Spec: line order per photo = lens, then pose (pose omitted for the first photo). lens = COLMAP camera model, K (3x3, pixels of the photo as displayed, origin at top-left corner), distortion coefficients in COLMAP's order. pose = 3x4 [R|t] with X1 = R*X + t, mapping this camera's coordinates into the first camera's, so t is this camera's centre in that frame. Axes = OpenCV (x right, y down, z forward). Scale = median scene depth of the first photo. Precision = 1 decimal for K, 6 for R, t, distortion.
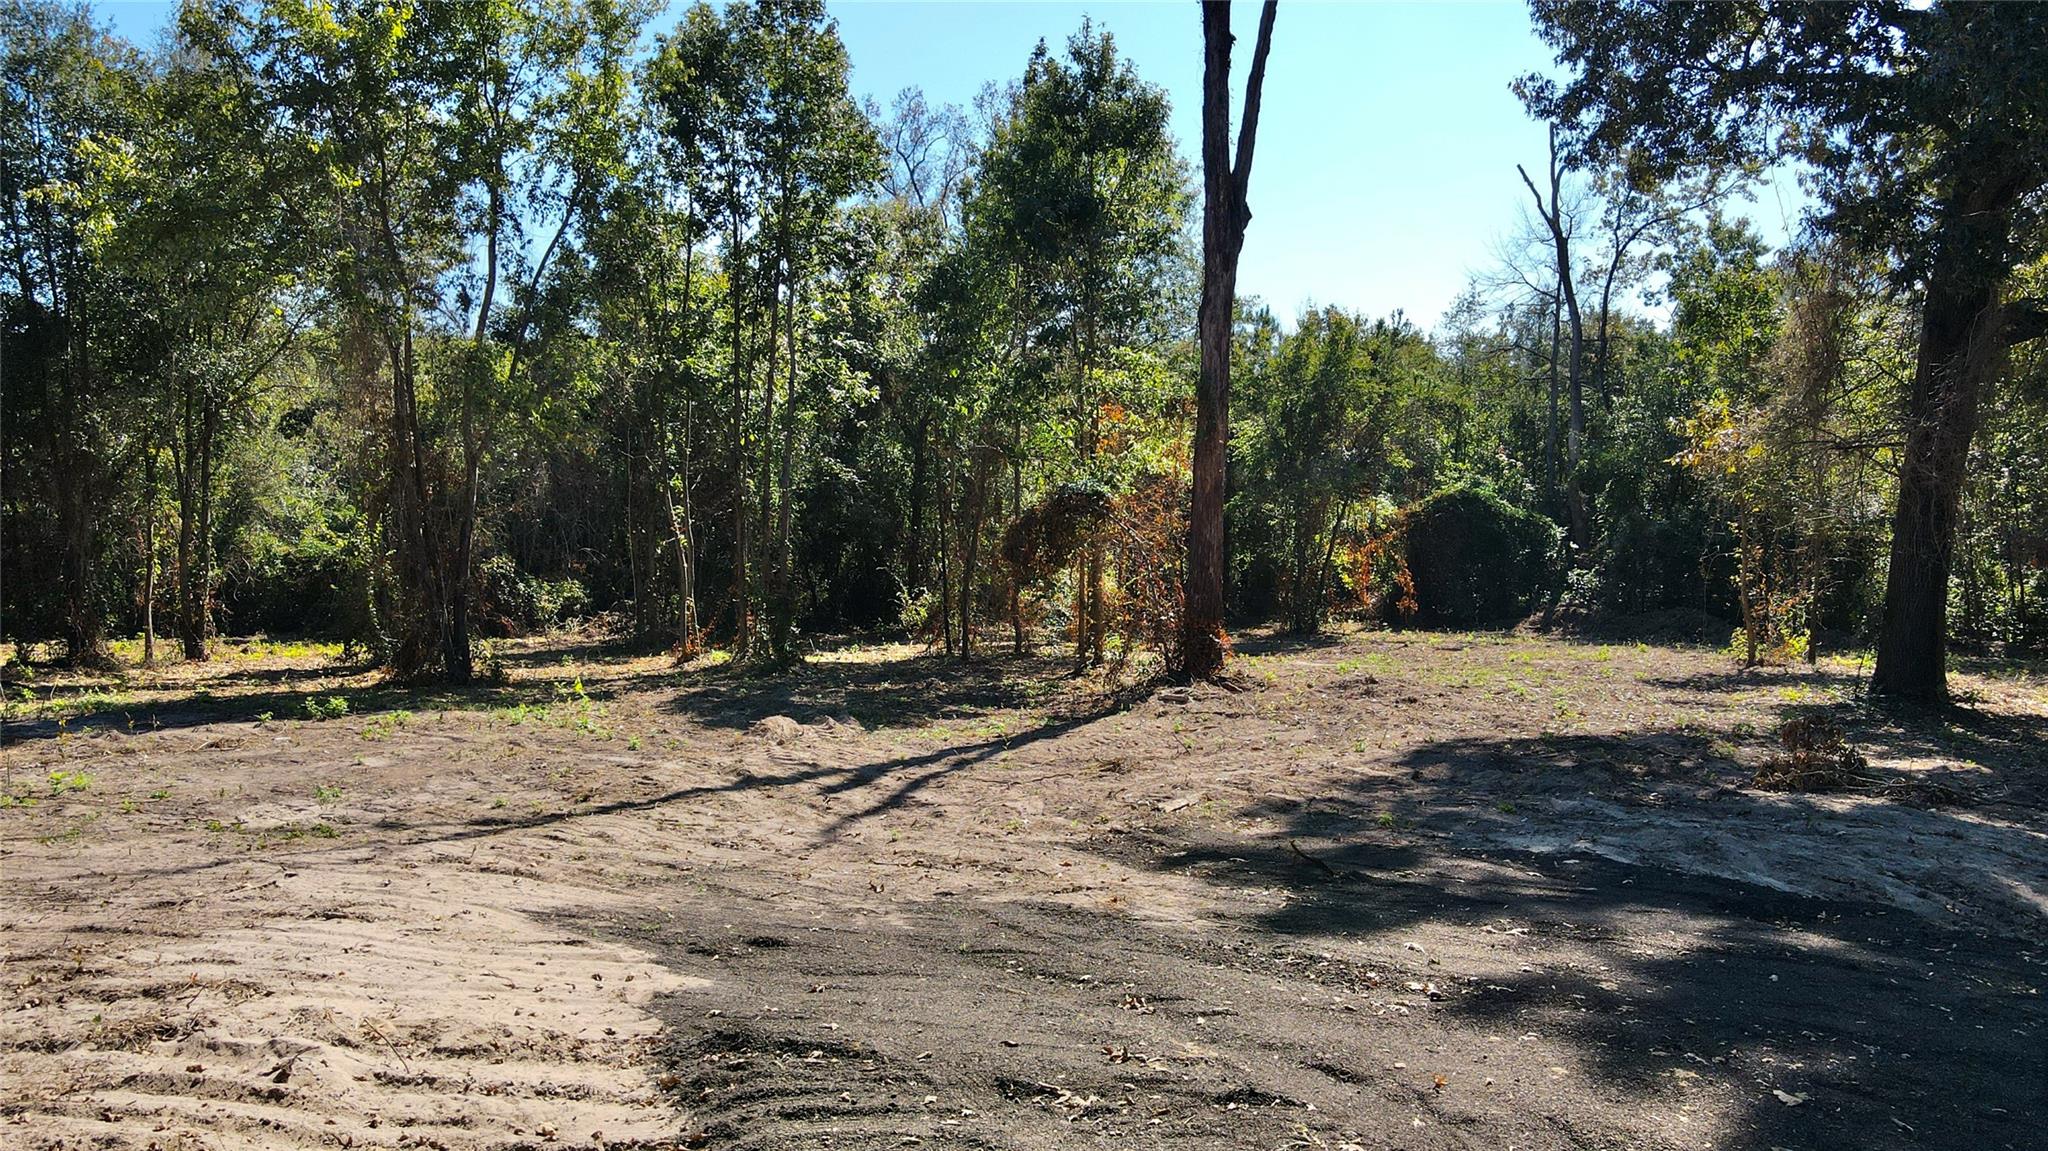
lens RADIAL K [[1476.7, 0, 1024.0], [0, 1476.7, 575.5], [0, 0, 1]] dist [-0.027617, 0.058203]
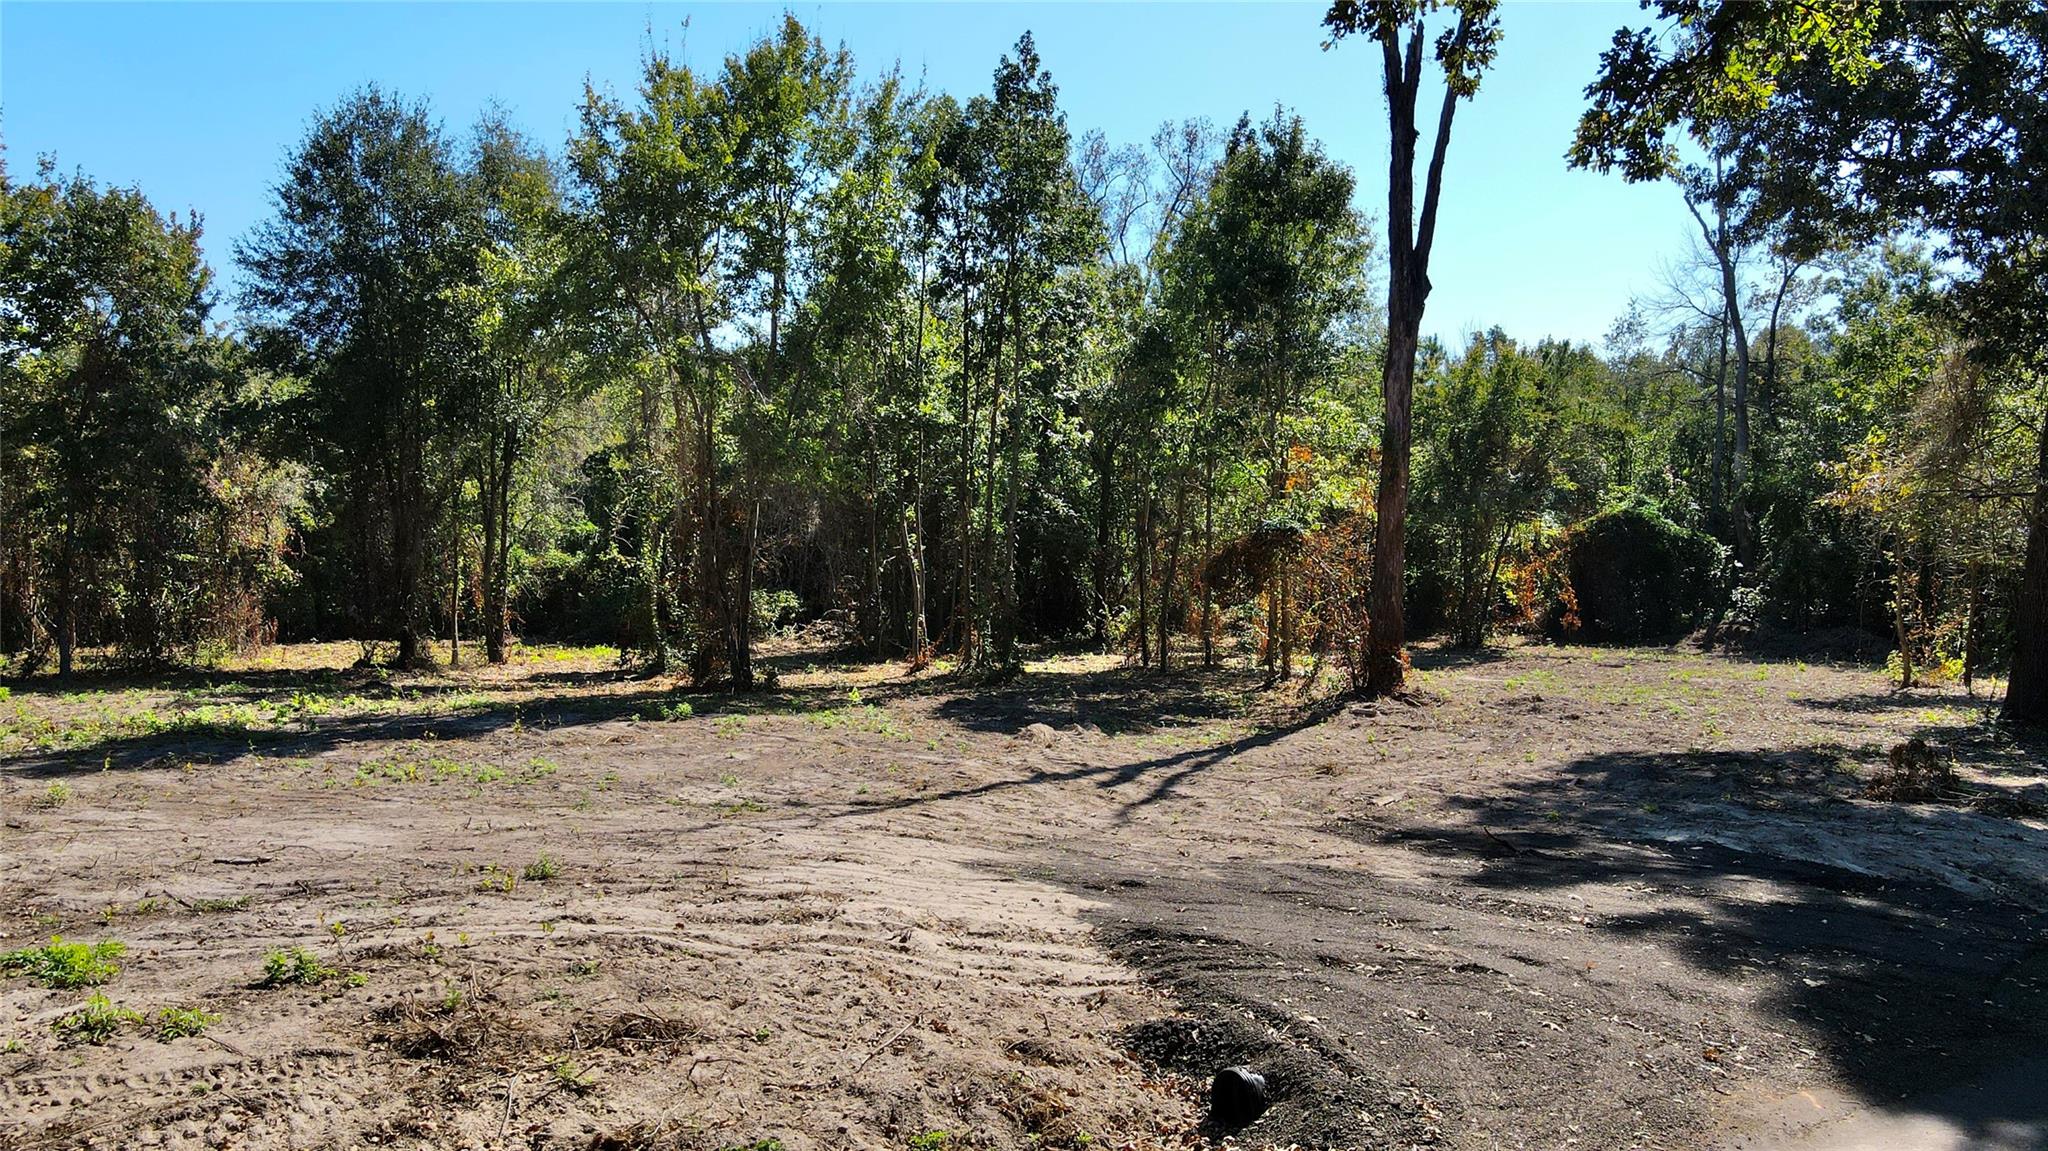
lens RADIAL K [[1476.7, 0, 1024.0], [0, 1476.7, 575.5], [0, 0, 1]] dist [-0.027617, 0.058203]
pose [[0.994871, 0.006110, -0.100965, -0.040144], [-0.006102, 0.999981, 0.000383, -0.019532], [0.100965, 0.000235, 0.994890, -0.152709]]
